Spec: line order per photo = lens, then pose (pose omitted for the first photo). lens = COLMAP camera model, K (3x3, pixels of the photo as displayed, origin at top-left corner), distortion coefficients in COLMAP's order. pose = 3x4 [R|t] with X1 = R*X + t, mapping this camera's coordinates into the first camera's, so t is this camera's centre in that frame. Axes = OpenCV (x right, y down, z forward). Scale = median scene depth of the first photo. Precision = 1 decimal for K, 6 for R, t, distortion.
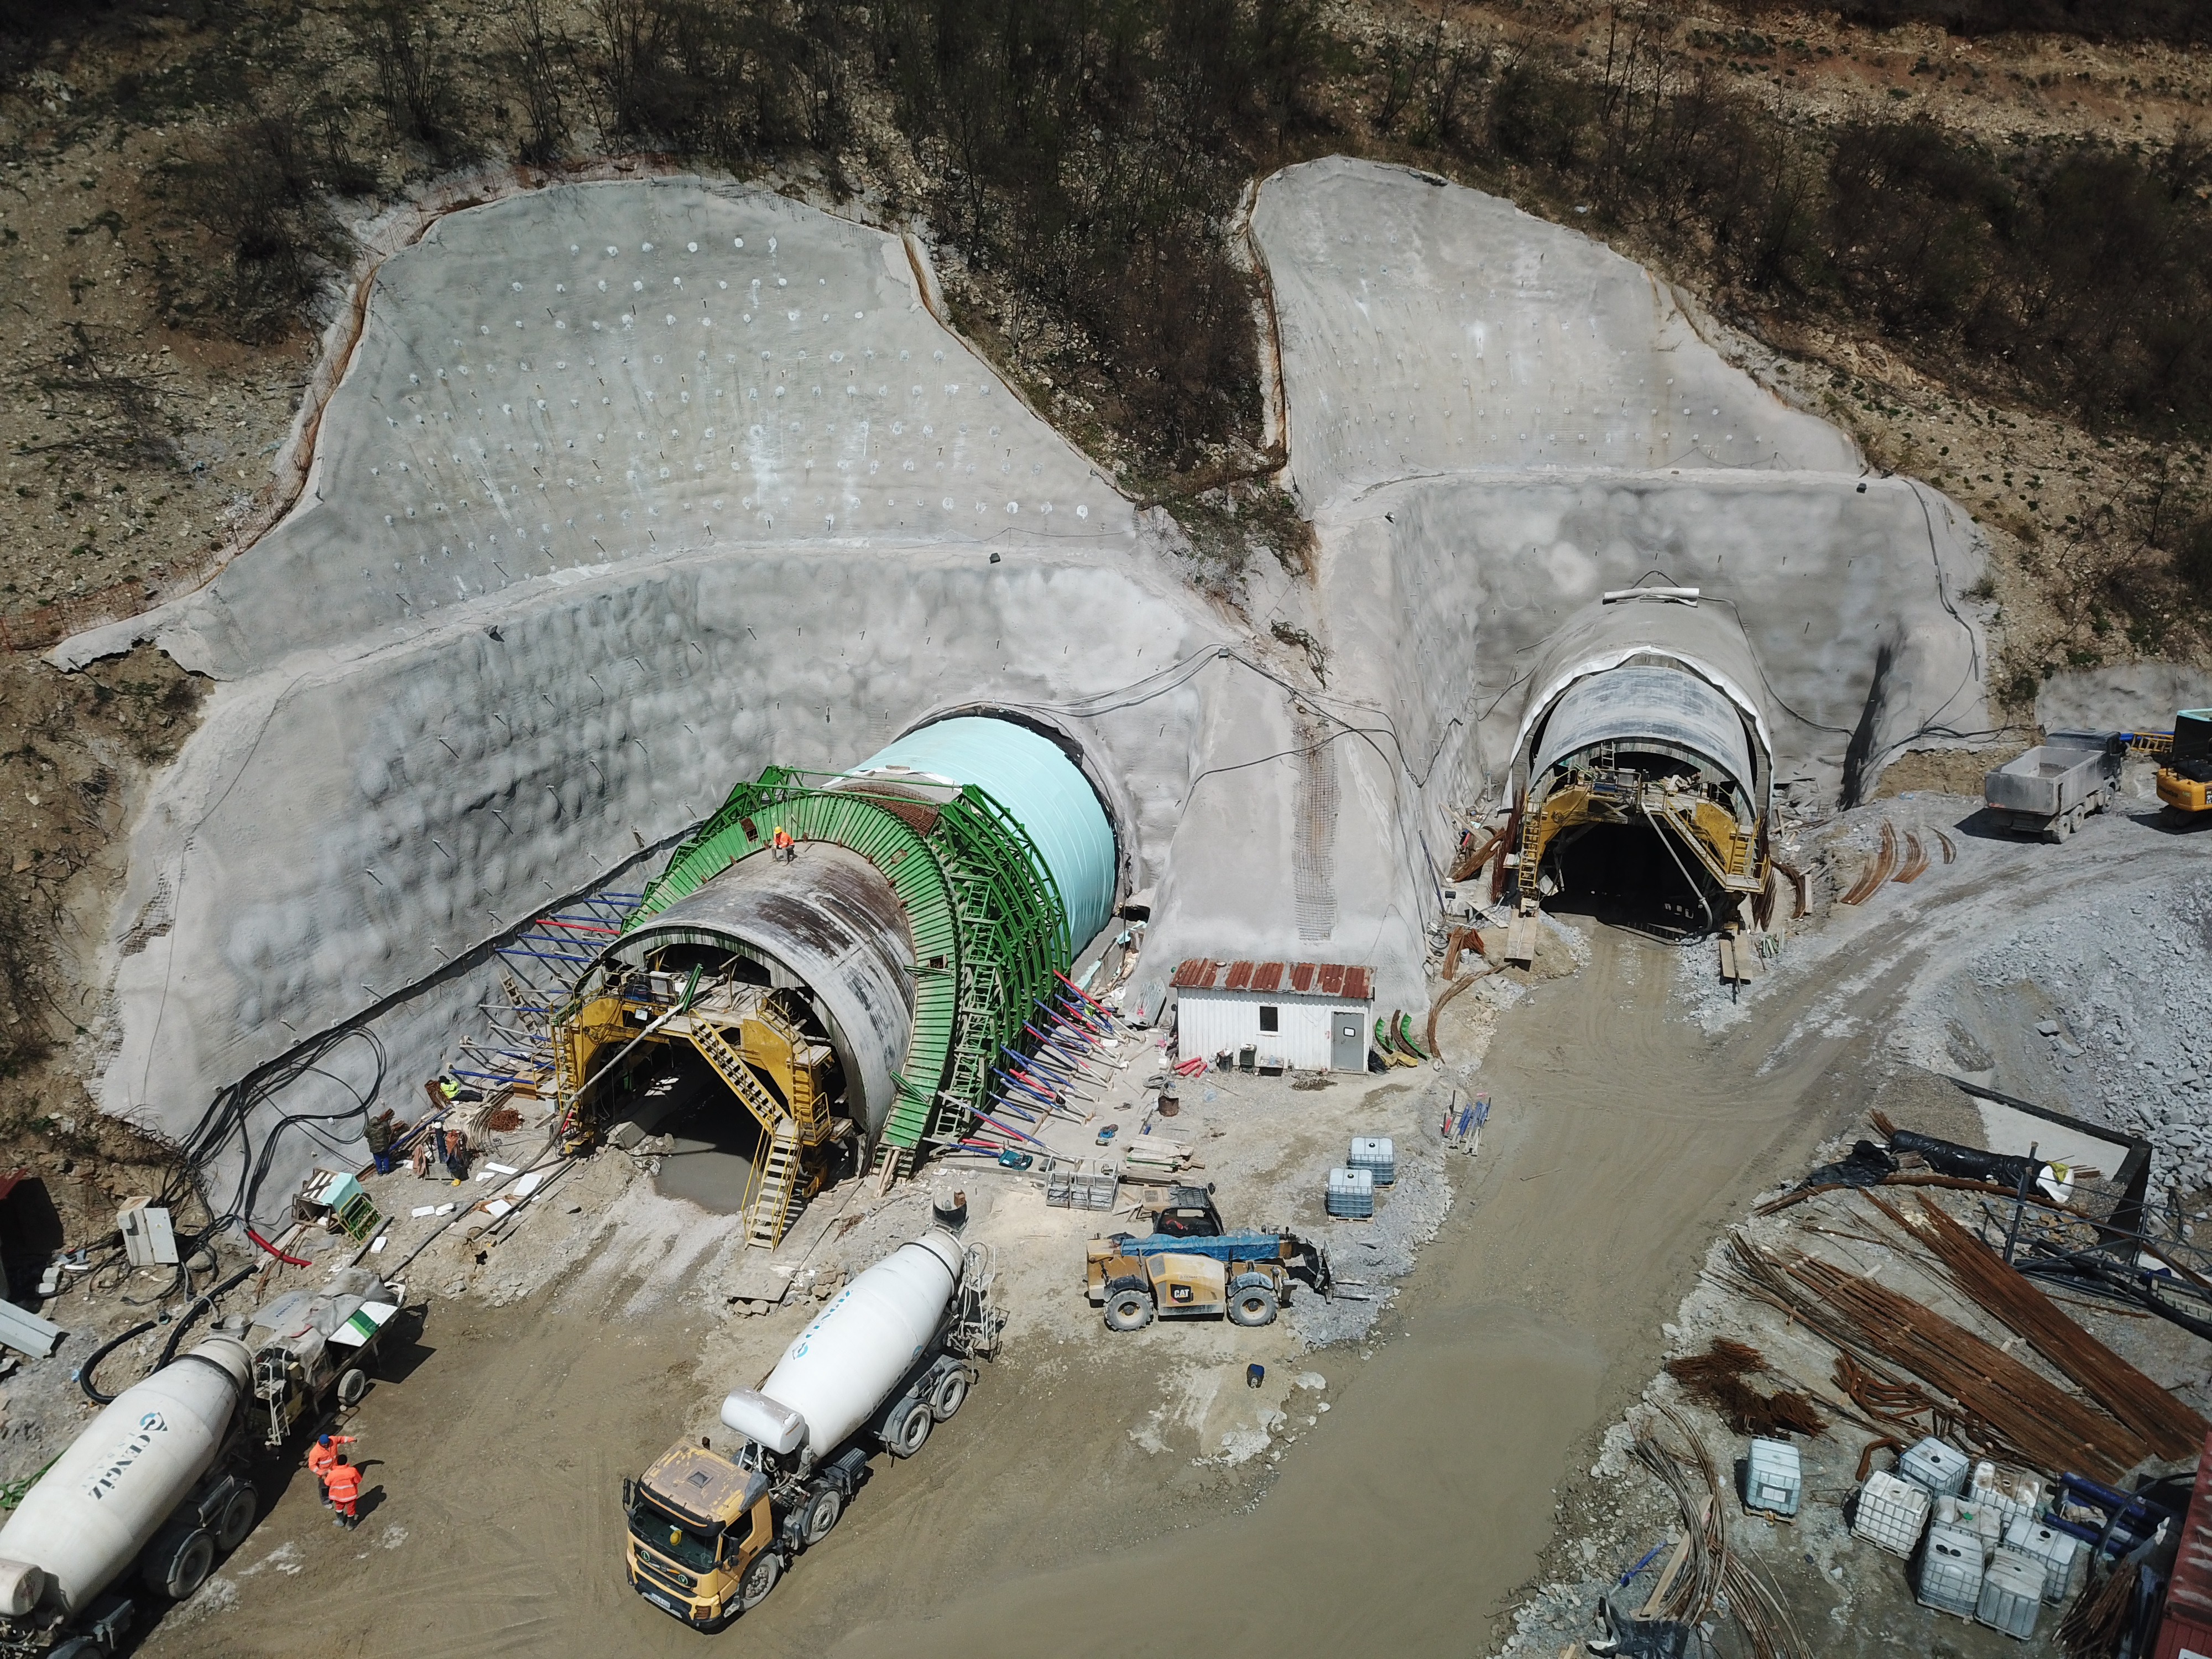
lens RADIAL K [[1769.4, 0, 1103.4], [0, 1769.4, 827.6], [0, 0, 1]] dist [-0.018158, 0.014453]
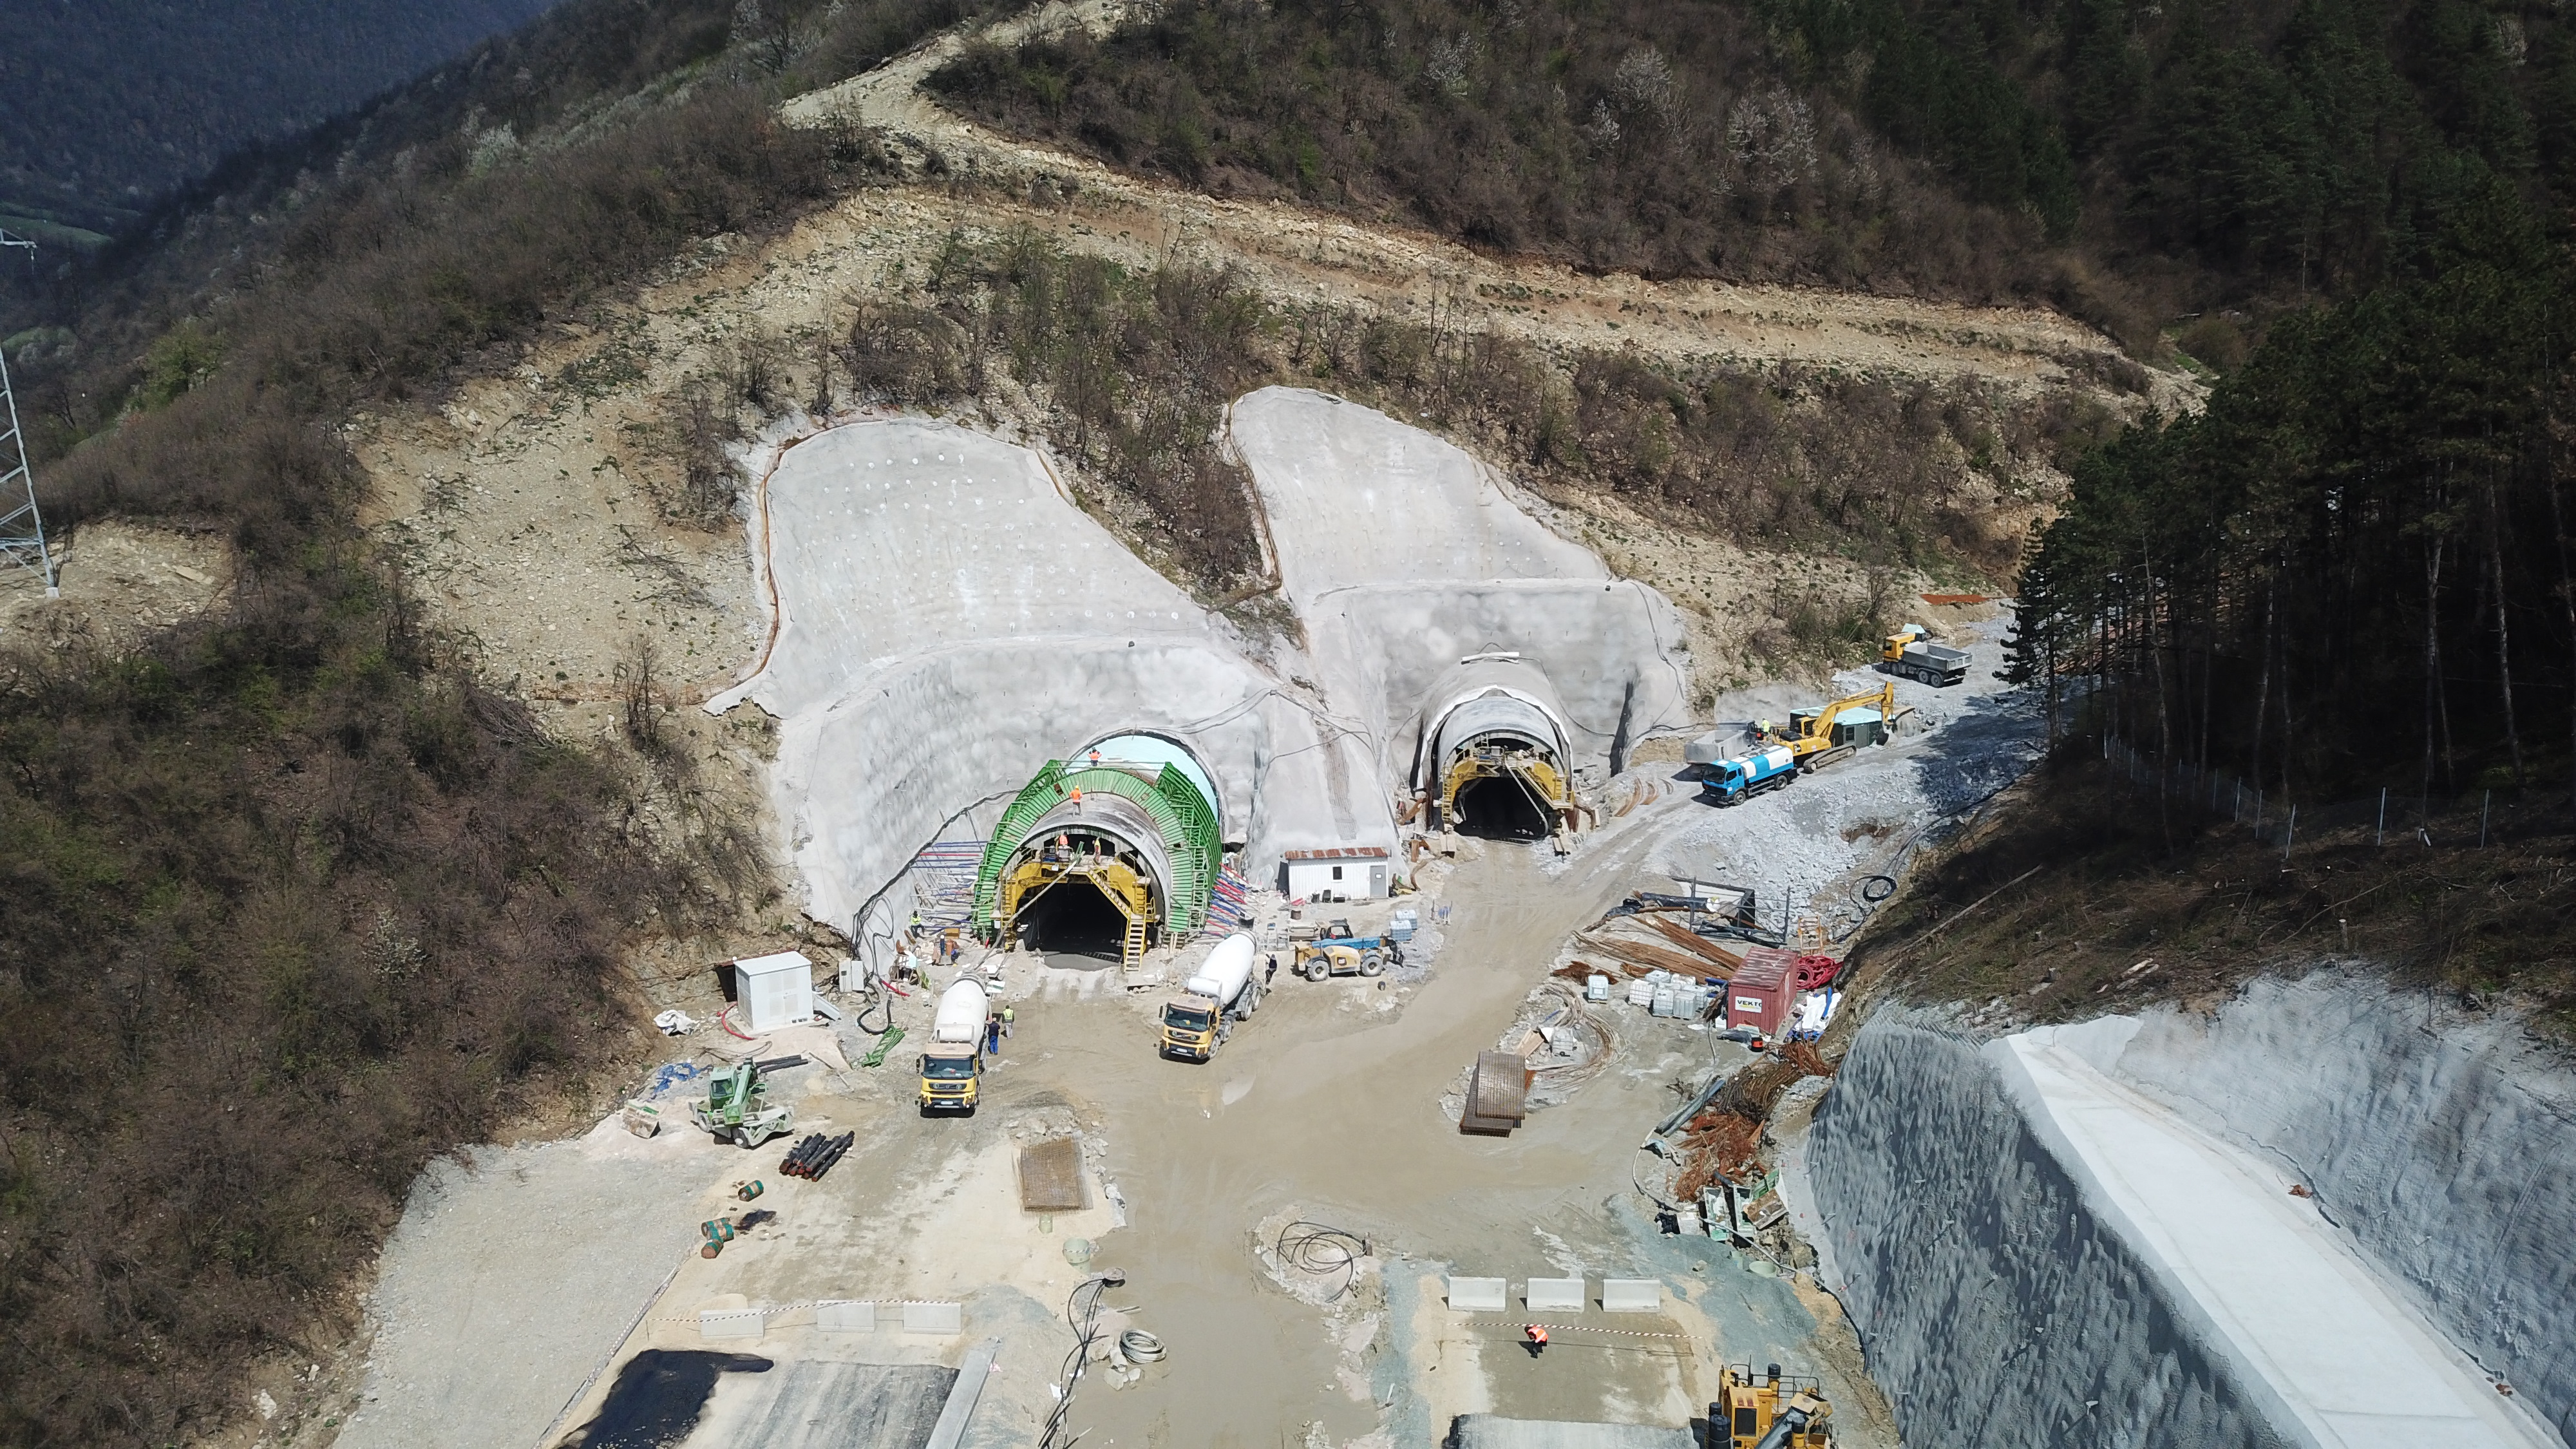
lens RADIAL K [[2091.4, 0, 1287.9], [0, 2091.4, 732.3], [0, 0, 1]] dist [-0.000987, -0.009498]
pose [[0.971815, -0.042372, 0.231906, -0.361172], [0.069705, 0.991376, -0.110969, 0.154779], [-0.225204, 0.124006, 0.966388, -0.908627]]
